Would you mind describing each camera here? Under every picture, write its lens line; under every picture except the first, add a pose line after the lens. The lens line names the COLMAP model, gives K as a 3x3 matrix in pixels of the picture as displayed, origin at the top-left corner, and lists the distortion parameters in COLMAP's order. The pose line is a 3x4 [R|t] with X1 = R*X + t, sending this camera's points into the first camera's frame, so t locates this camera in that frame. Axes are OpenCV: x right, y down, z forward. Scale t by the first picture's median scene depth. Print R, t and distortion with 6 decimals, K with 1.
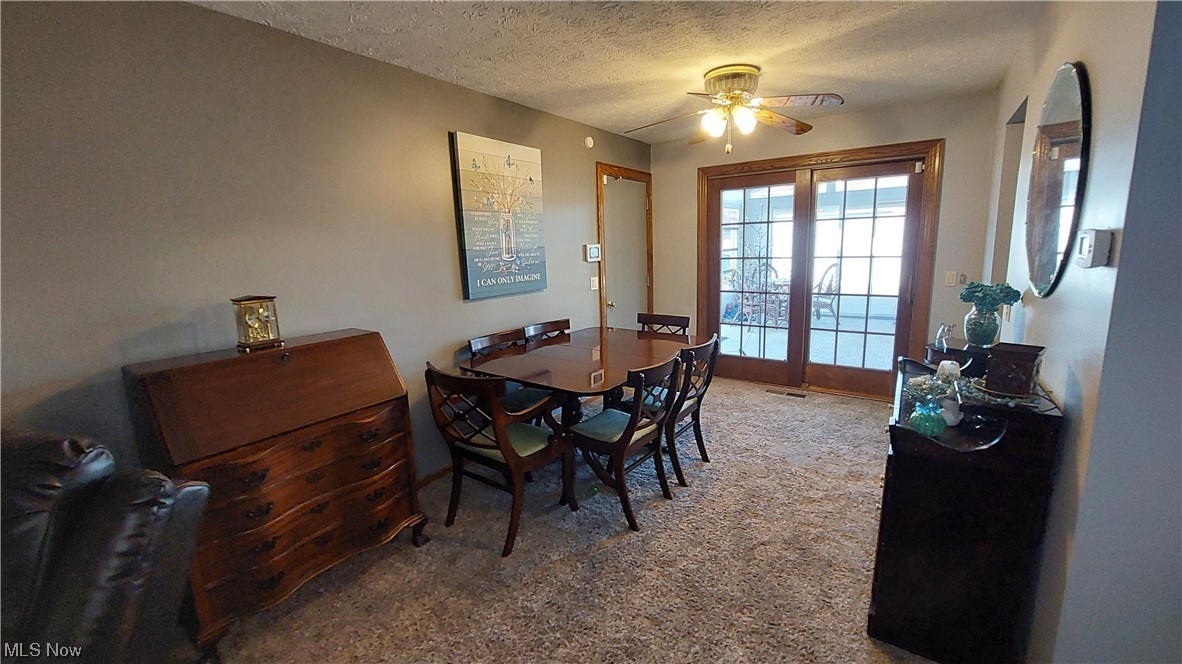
lens RADIAL K [[467.9, 0, 595.3], [0, 467.9, 327.9], [0, 0, 1]] dist [-0.002366, -0.004847]
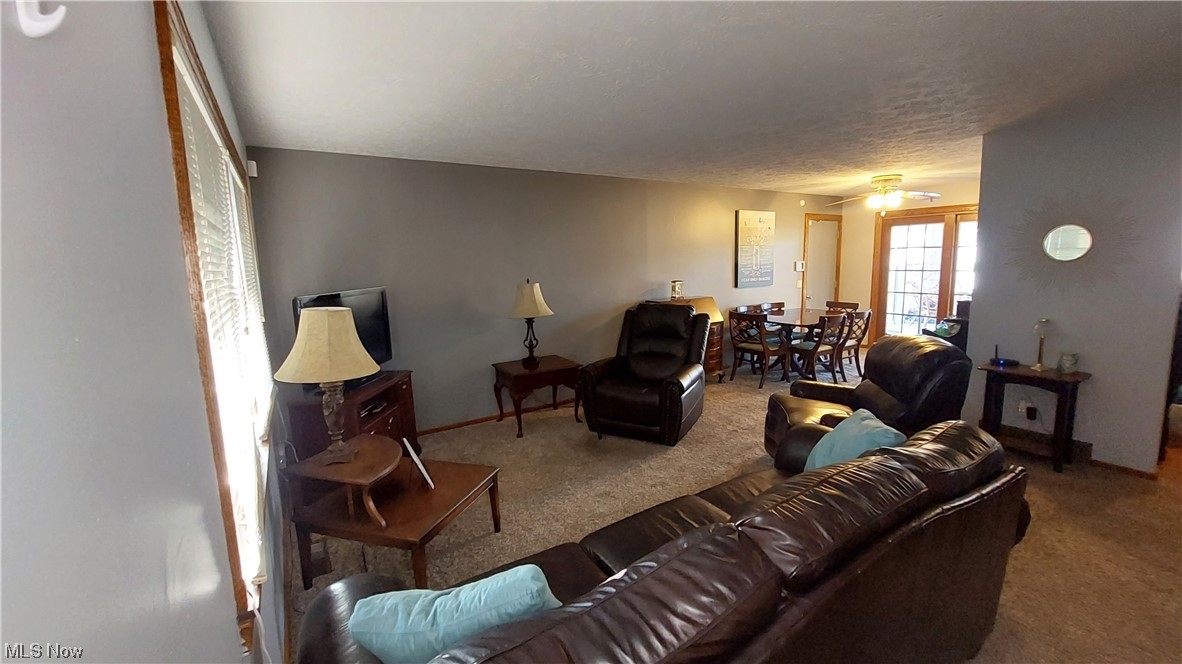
lens RADIAL K [[467.9, 0, 595.3], [0, 467.9, 327.9], [0, 0, 1]] dist [-0.002366, -0.004847]
pose [[0.928872, 0.061023, -0.365340, -0.079588], [-0.069622, 0.997519, -0.010397, 0.172765], [0.363800, 0.035093, 0.930816, -1.095827]]
